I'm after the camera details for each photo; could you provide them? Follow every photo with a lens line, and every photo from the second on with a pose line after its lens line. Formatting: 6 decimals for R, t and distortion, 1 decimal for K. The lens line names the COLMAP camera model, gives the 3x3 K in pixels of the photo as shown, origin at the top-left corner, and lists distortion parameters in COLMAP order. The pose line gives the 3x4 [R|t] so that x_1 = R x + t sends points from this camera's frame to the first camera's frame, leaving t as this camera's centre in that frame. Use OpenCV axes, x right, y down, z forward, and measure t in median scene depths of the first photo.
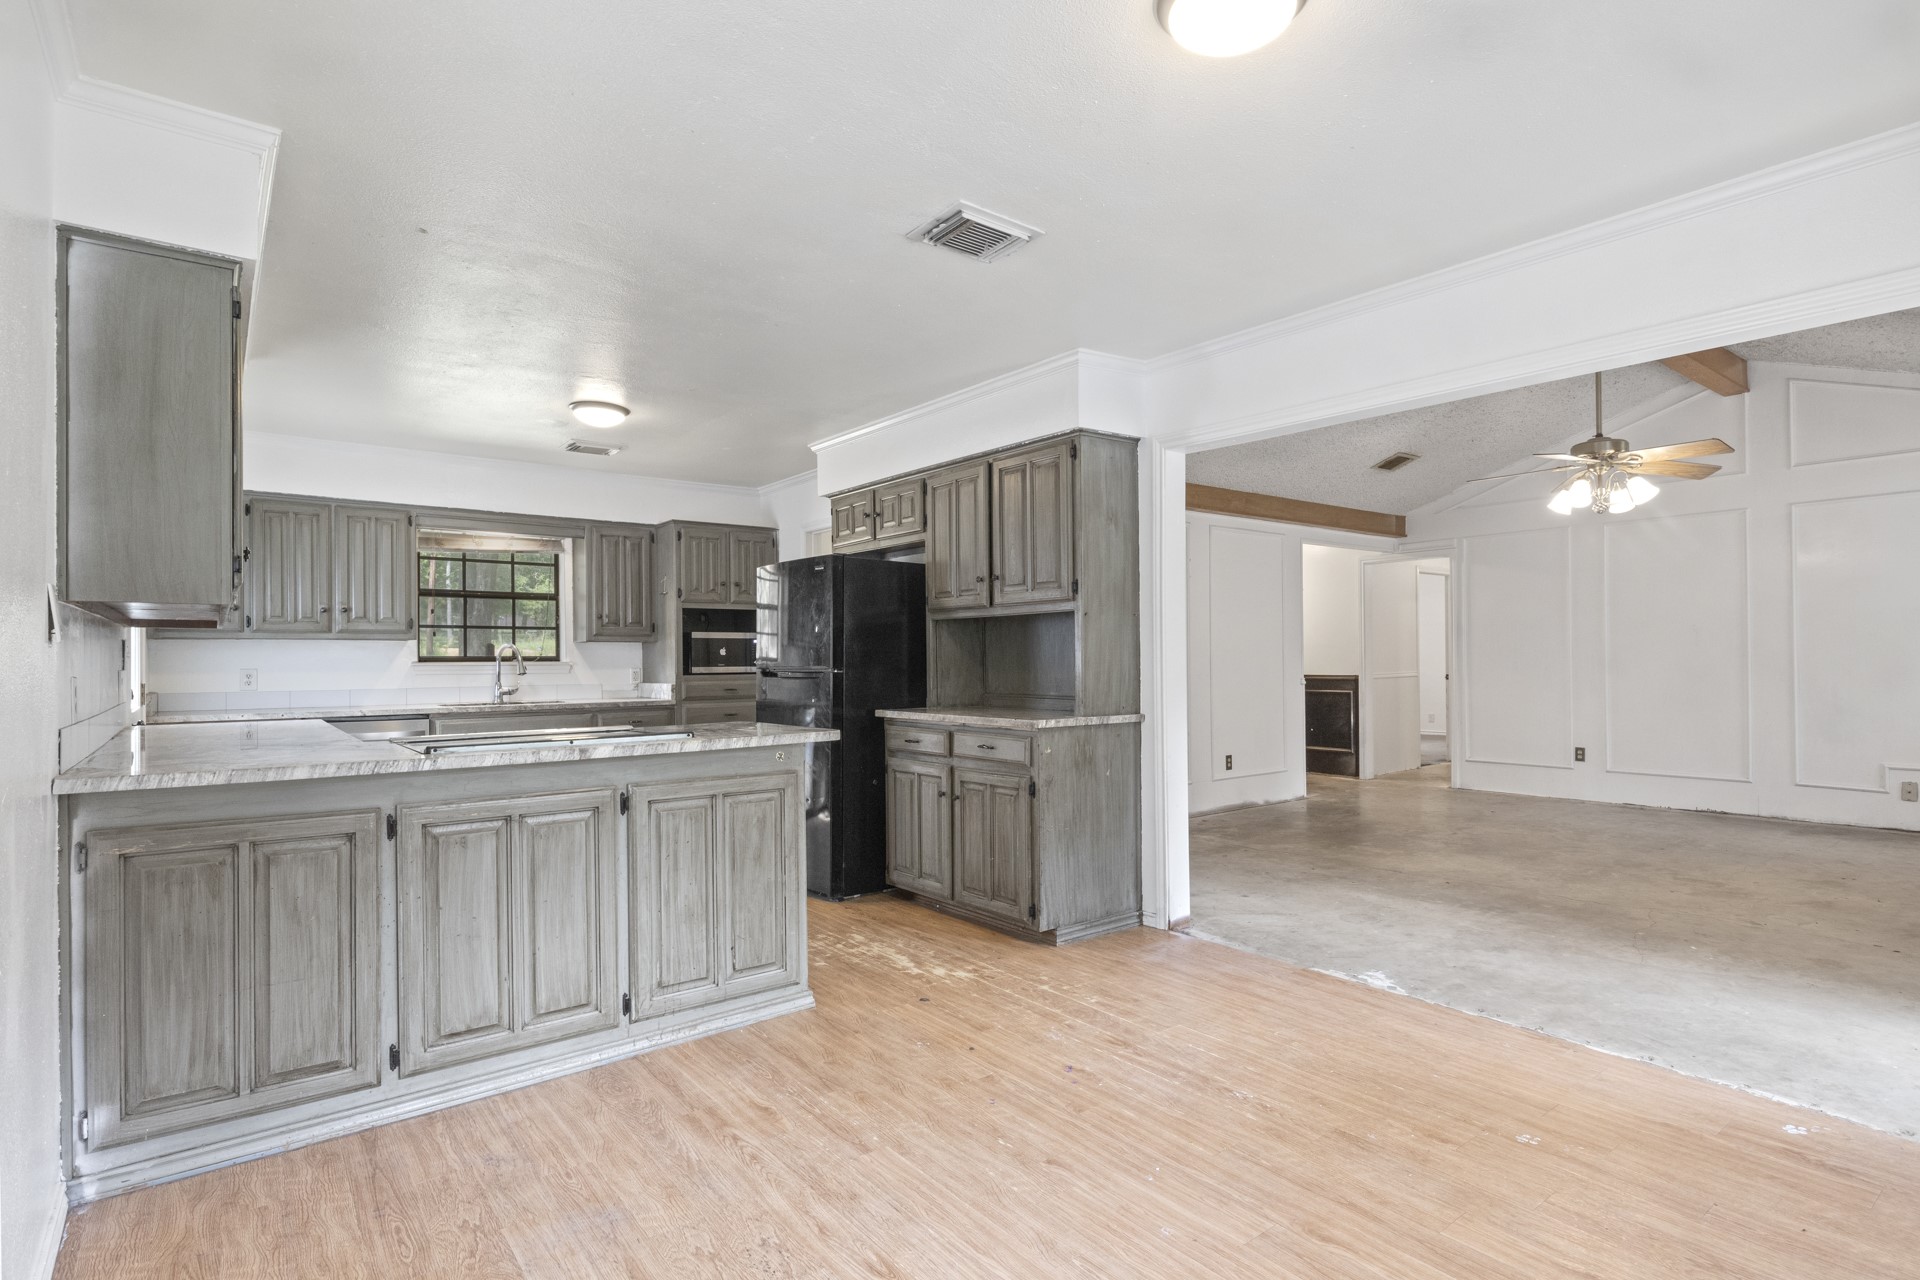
lens RADIAL K [[960.6, 0, 966.1], [0, 960.6, 657.3], [0, 0, 1]] dist [-0.008226, -0.001437]
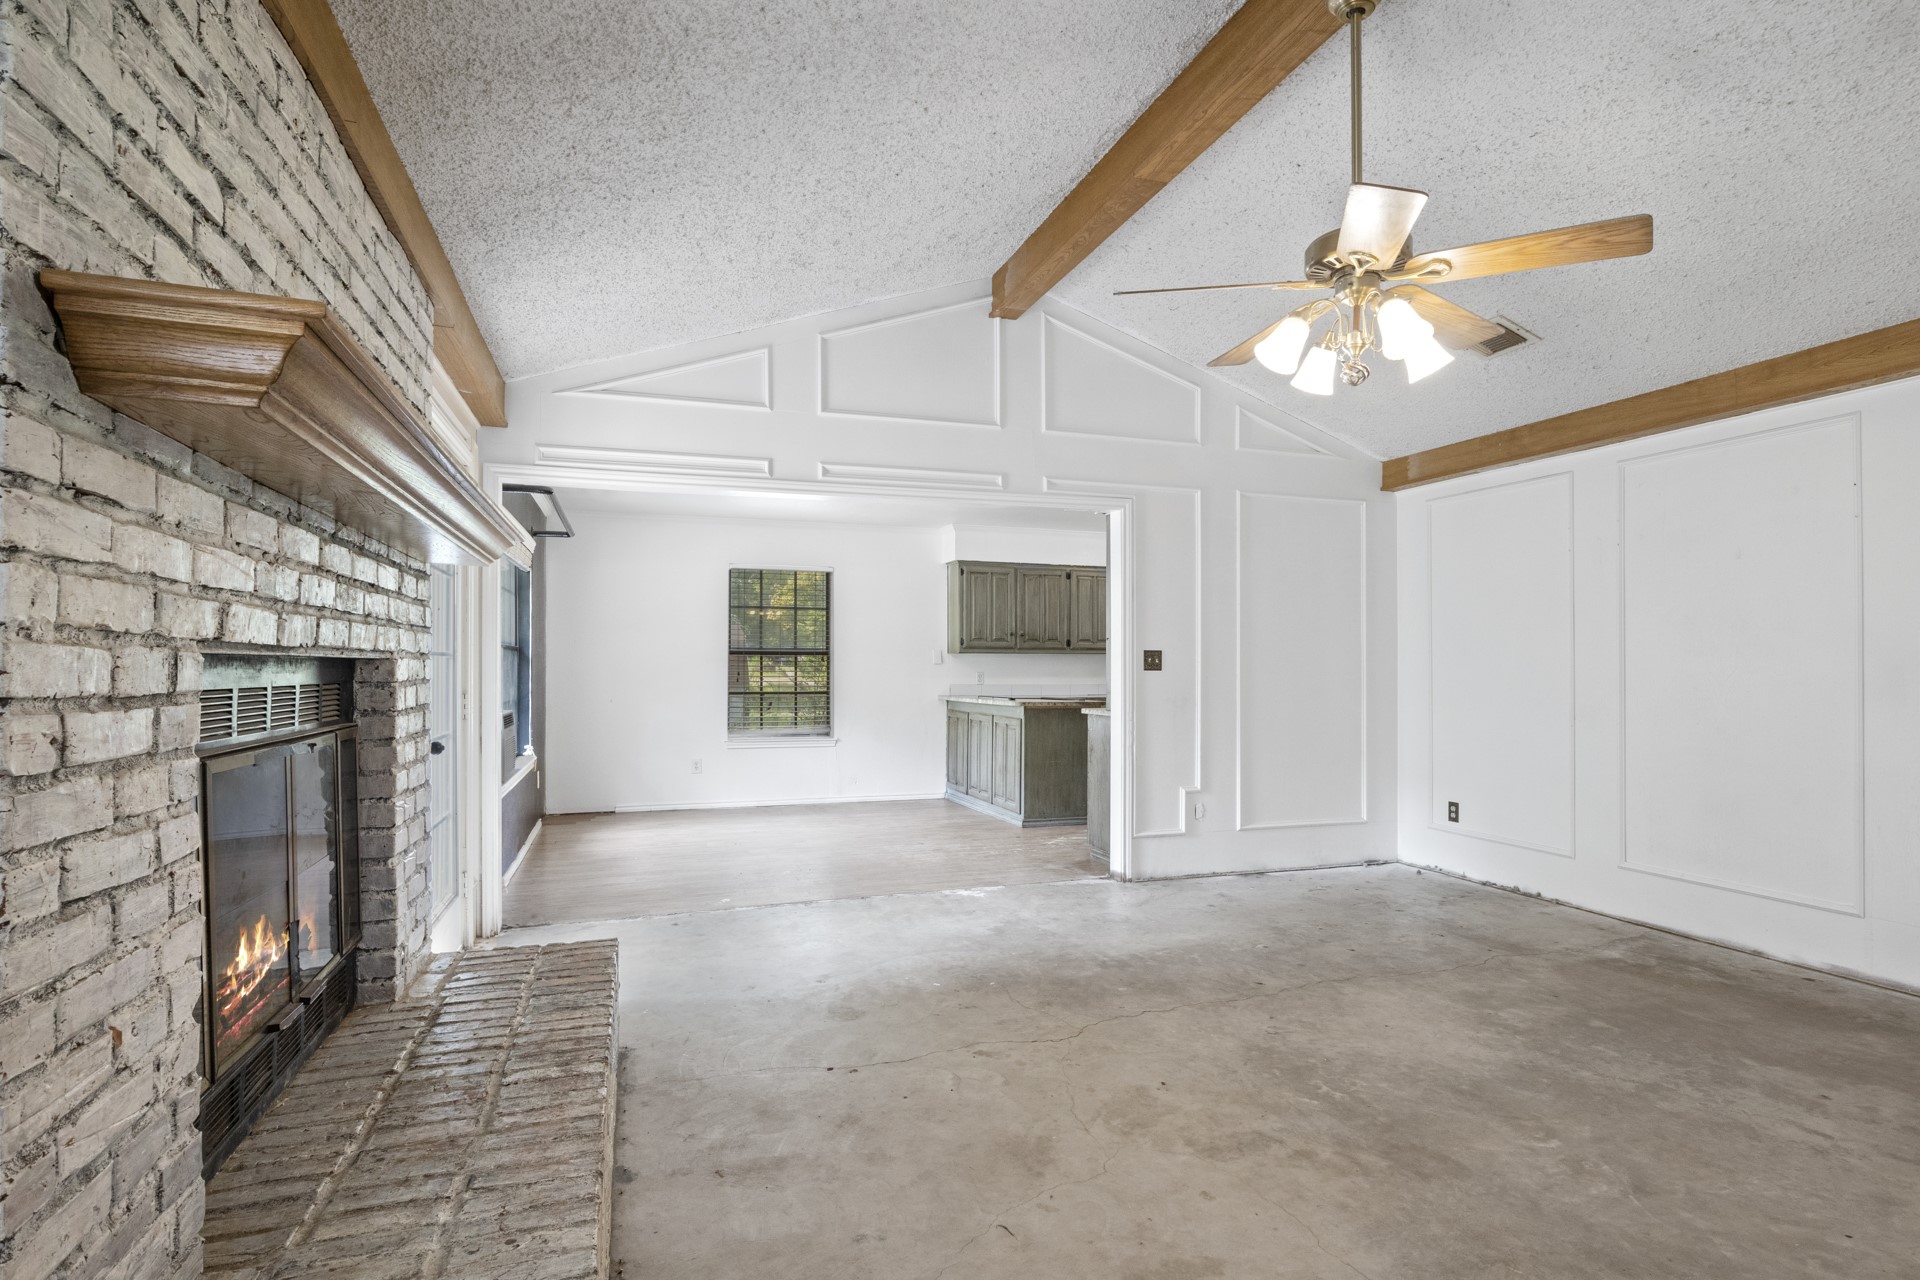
lens RADIAL K [[960.6, 0, 962.4], [0, 960.6, 651.4], [0, 0, 1]] dist [-0.008226, -0.001437]
pose [[-0.325284, -0.009475, -0.945569, 1.005910], [0.001405, 0.999944, -0.010503, -0.006625], [0.945615, -0.004745, -0.325253, 0.815298]]
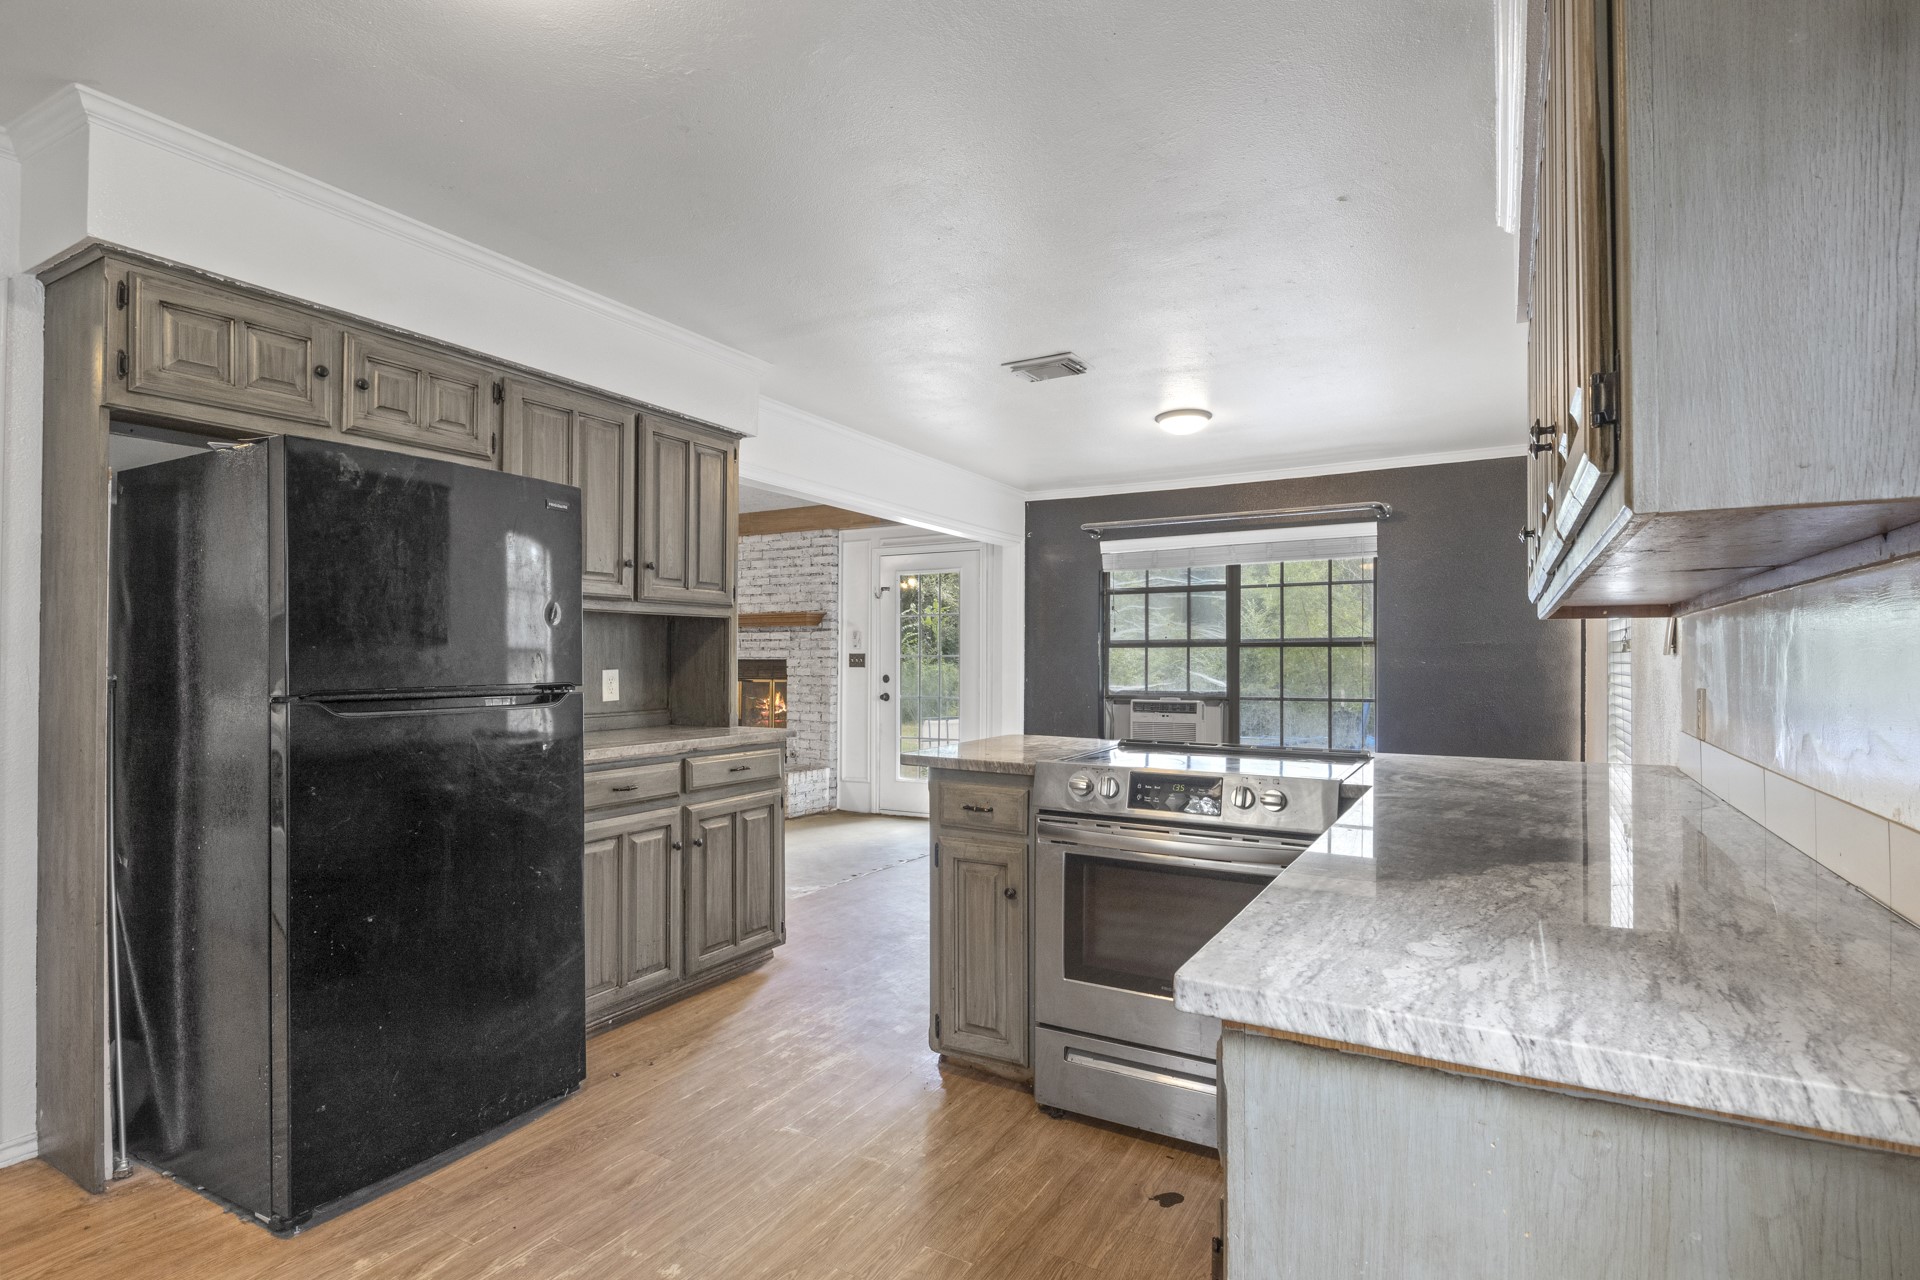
lens RADIAL K [[960.6, 0, 956.3], [0, 960.6, 645.1], [0, 0, 1]] dist [-0.008226, -0.001437]
pose [[-0.380073, 0.020360, 0.924732, -0.558428], [-0.000014, 0.999758, -0.022018, 0.000716], [-0.924956, -0.008382, -0.379981, 0.744908]]
